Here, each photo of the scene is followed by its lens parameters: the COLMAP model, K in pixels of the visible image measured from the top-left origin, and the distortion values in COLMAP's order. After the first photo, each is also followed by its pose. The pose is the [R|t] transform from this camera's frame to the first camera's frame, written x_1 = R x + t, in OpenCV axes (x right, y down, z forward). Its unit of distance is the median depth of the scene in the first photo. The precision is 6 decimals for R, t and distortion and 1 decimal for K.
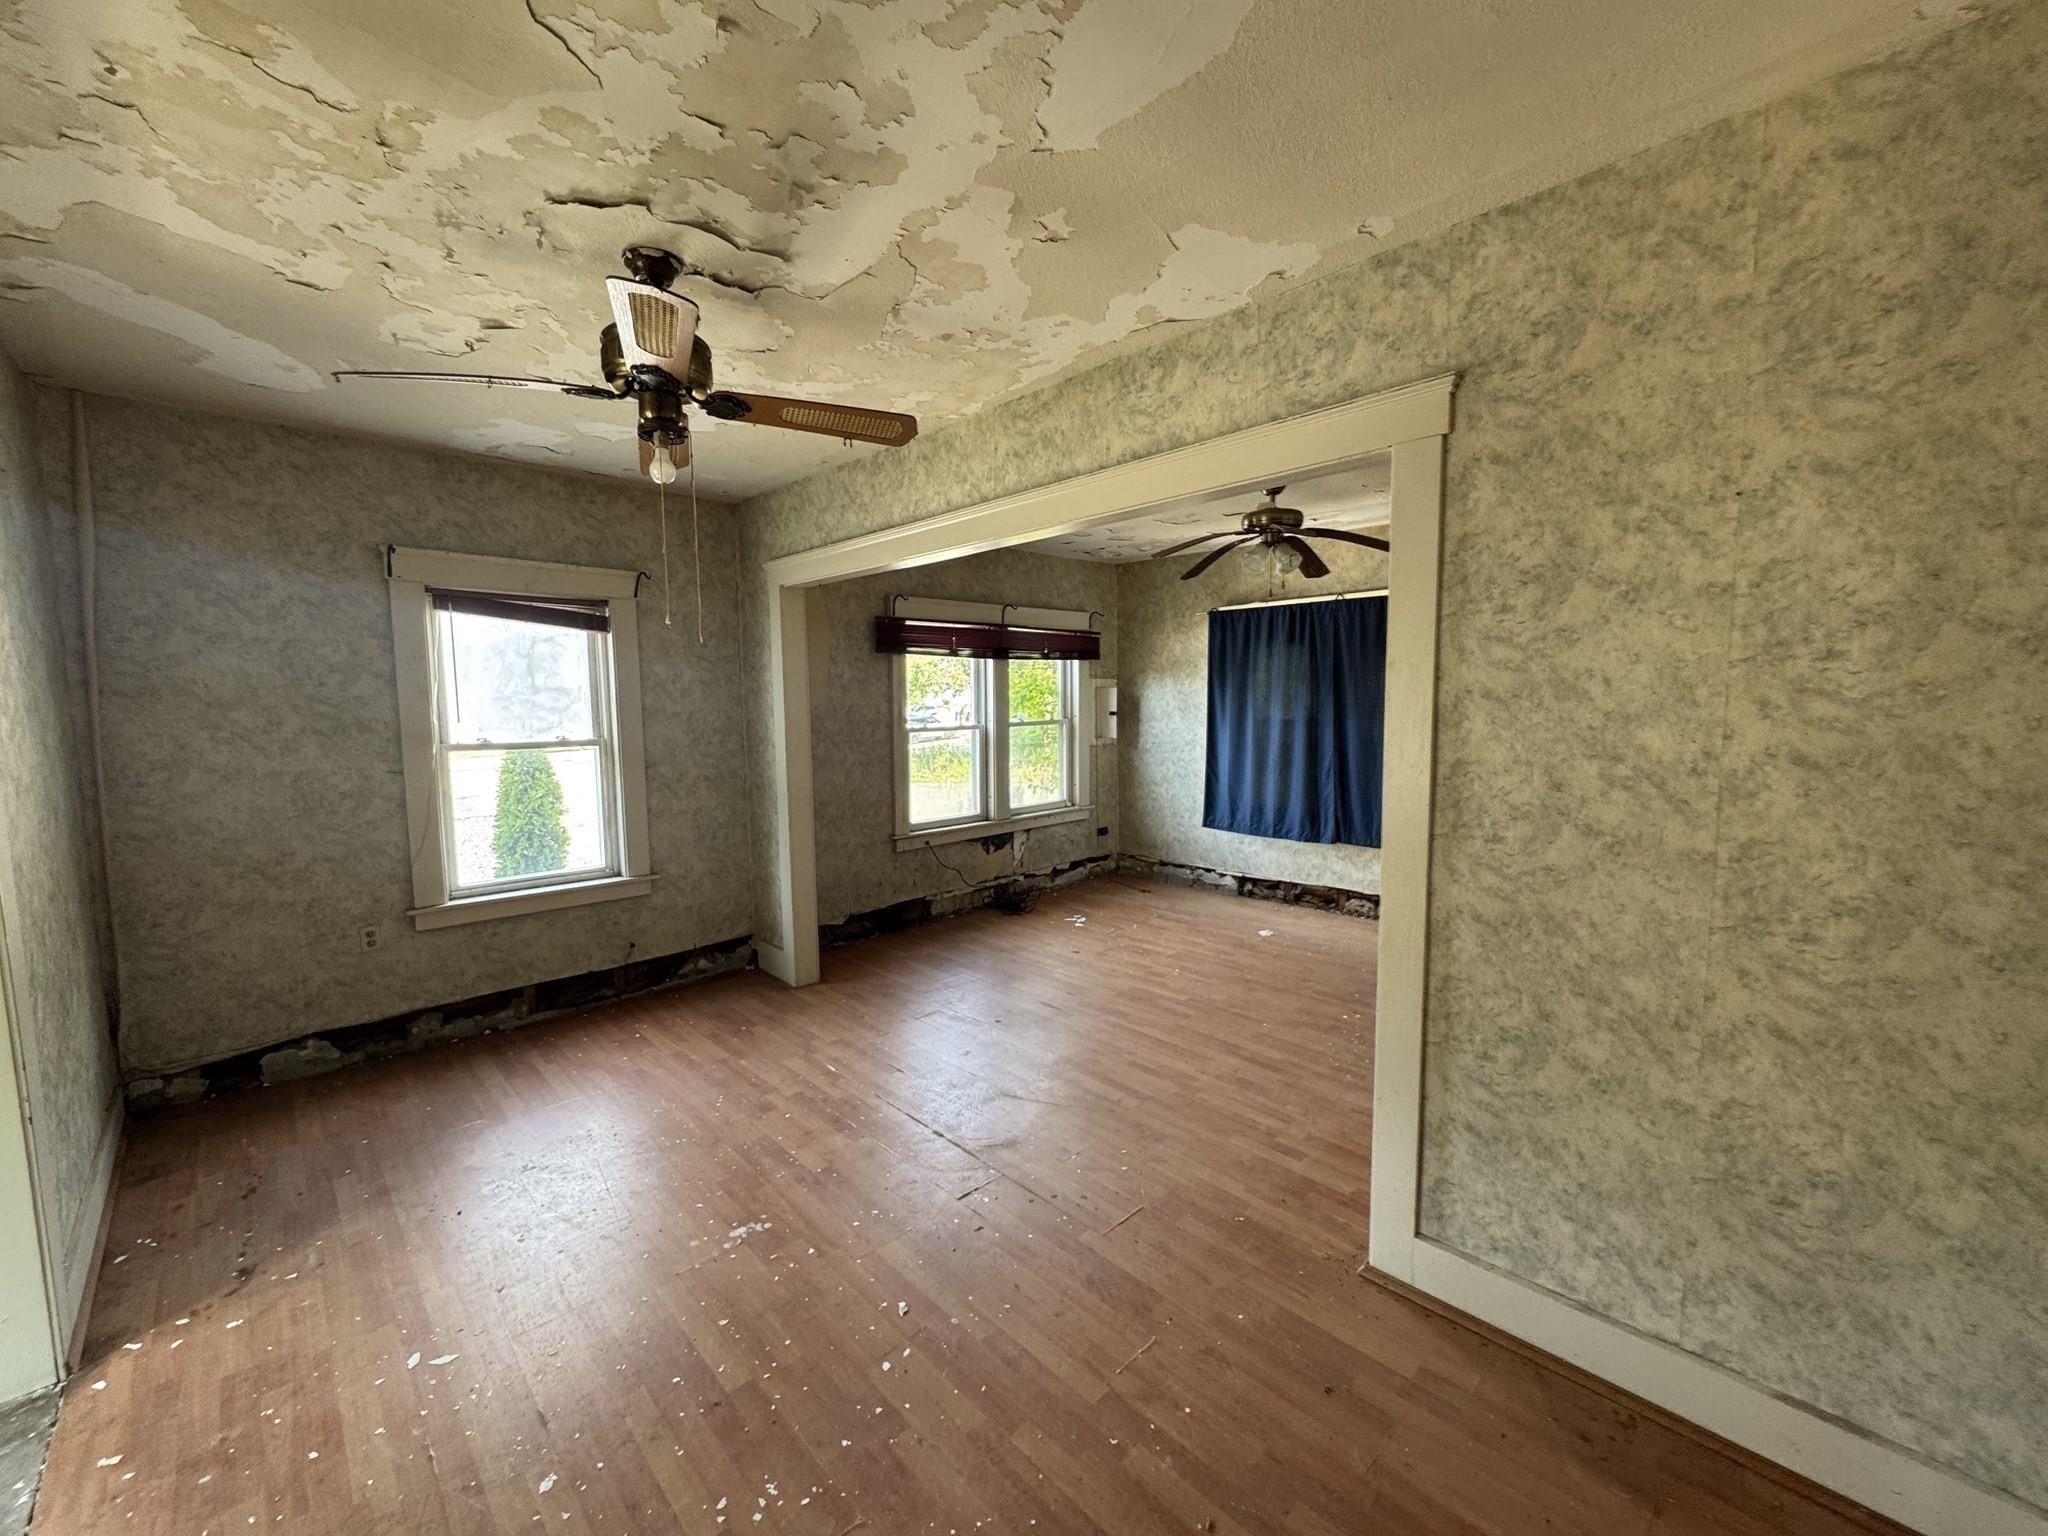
lens RADIAL K [[816.6, 0, 1039.6], [0, 816.6, 769.6], [0, 0, 1]] dist [-0.005083, 0.000599]
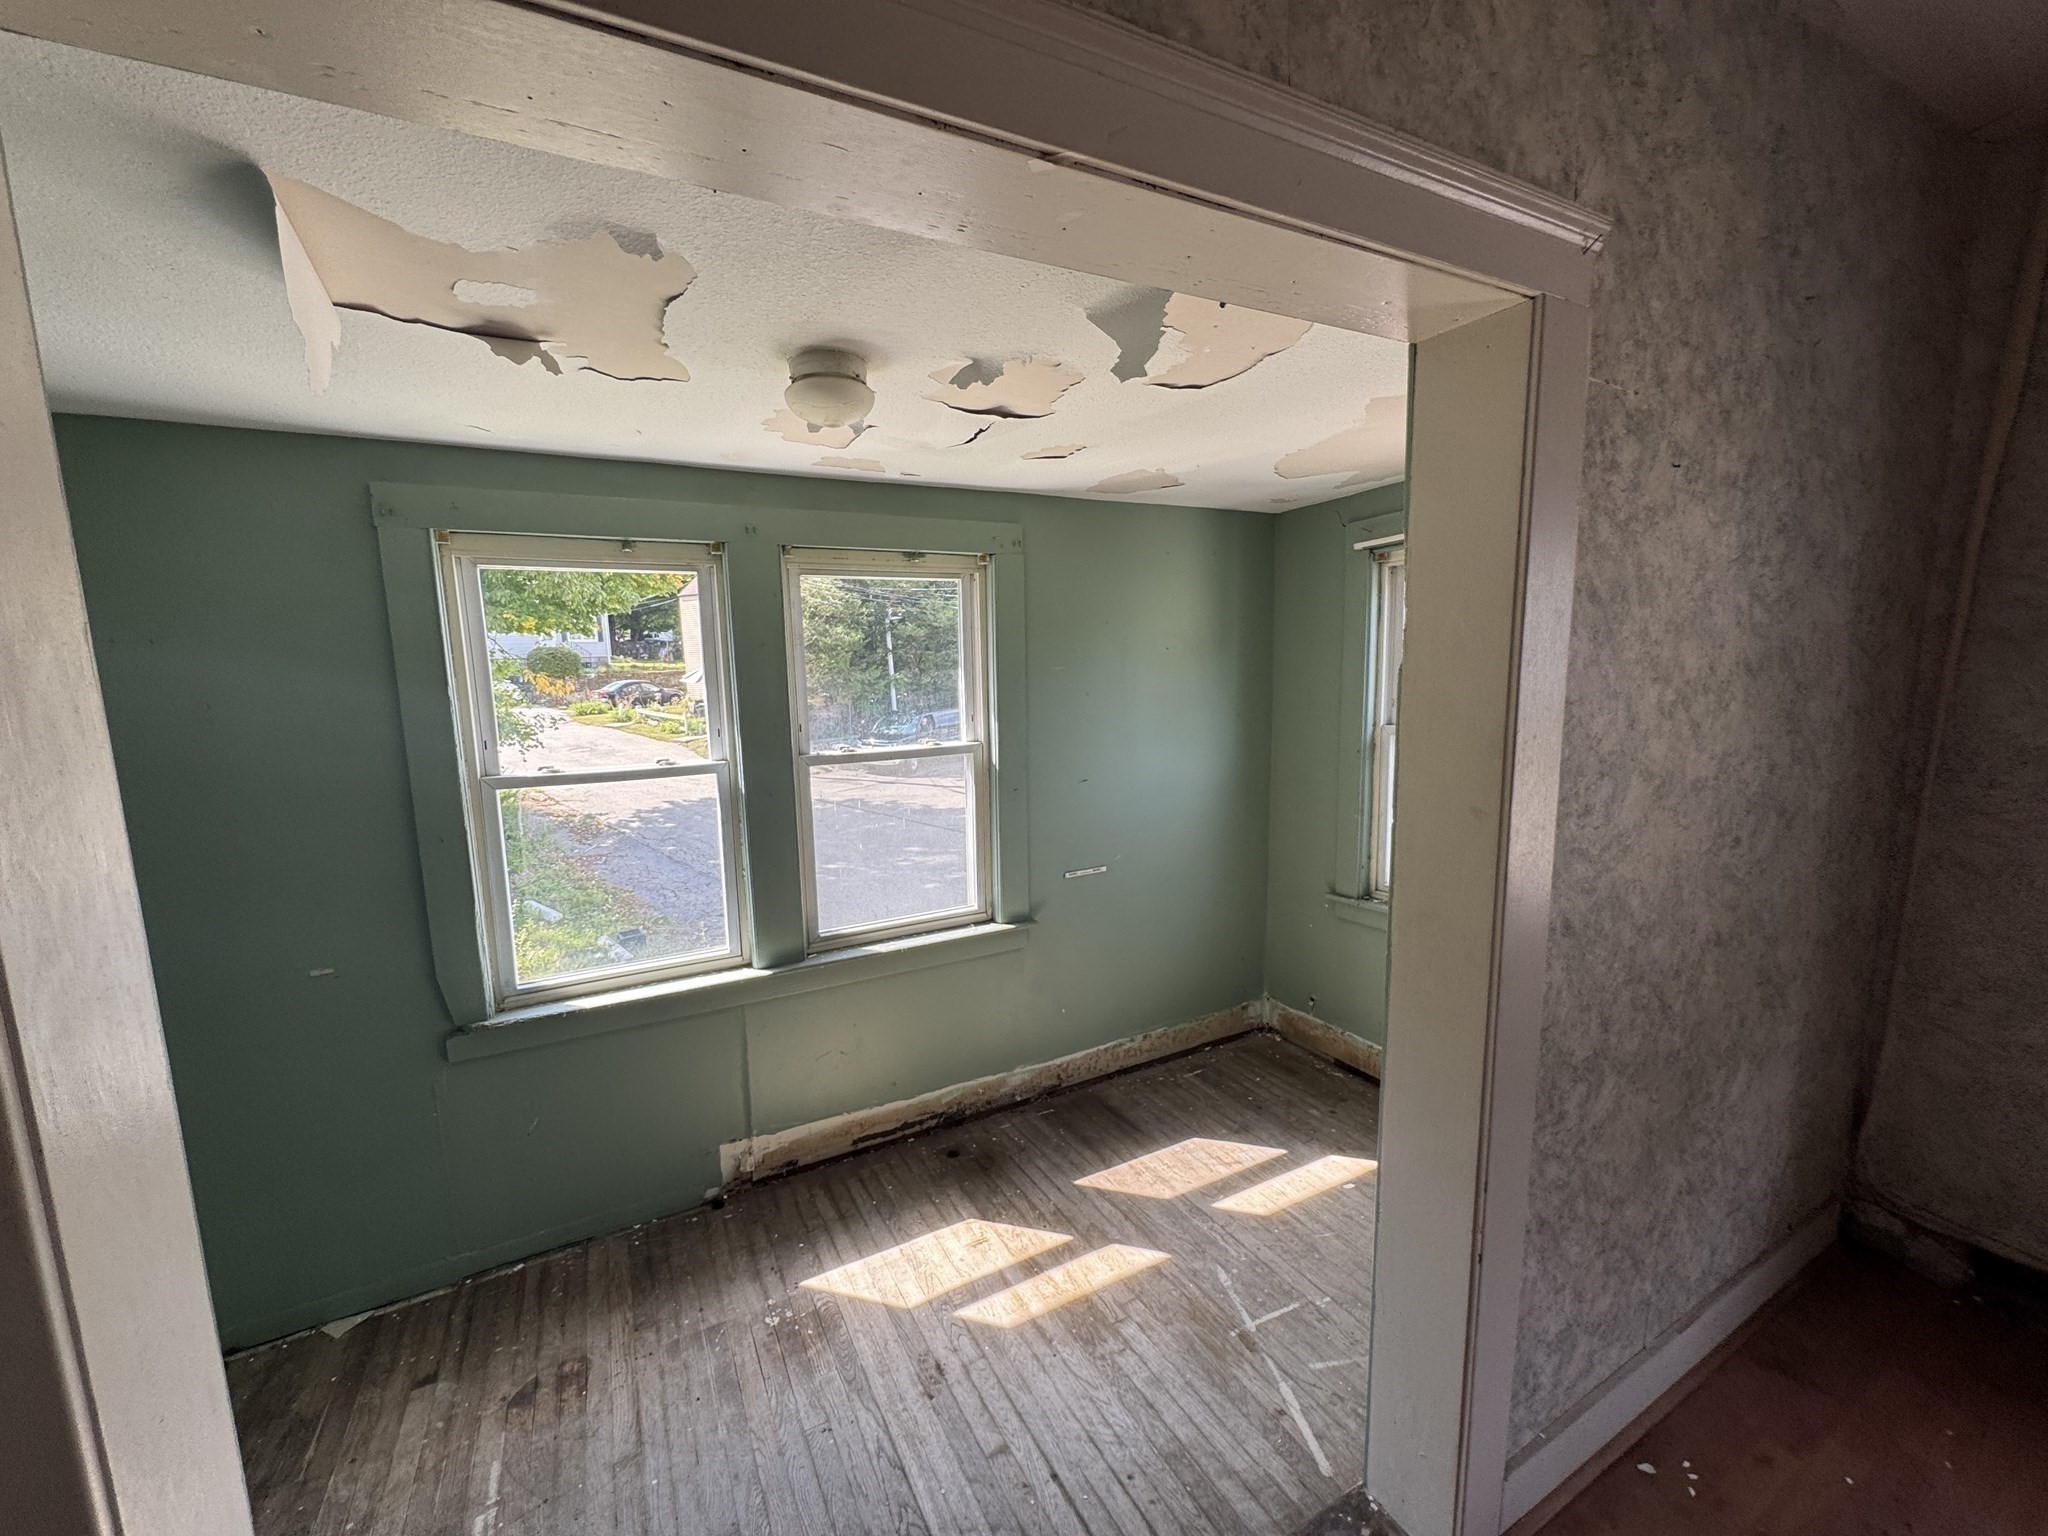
lens RADIAL K [[816.6, 0, 1026.1], [0, 816.6, 773.0], [0, 0, 1]] dist [-0.005083, 0.000599]
pose [[-0.283044, 0.157600, -0.946070, -0.309233], [-0.071011, 0.980256, 0.184540, -0.050795], [0.956475, 0.119414, -0.266265, 0.445905]]
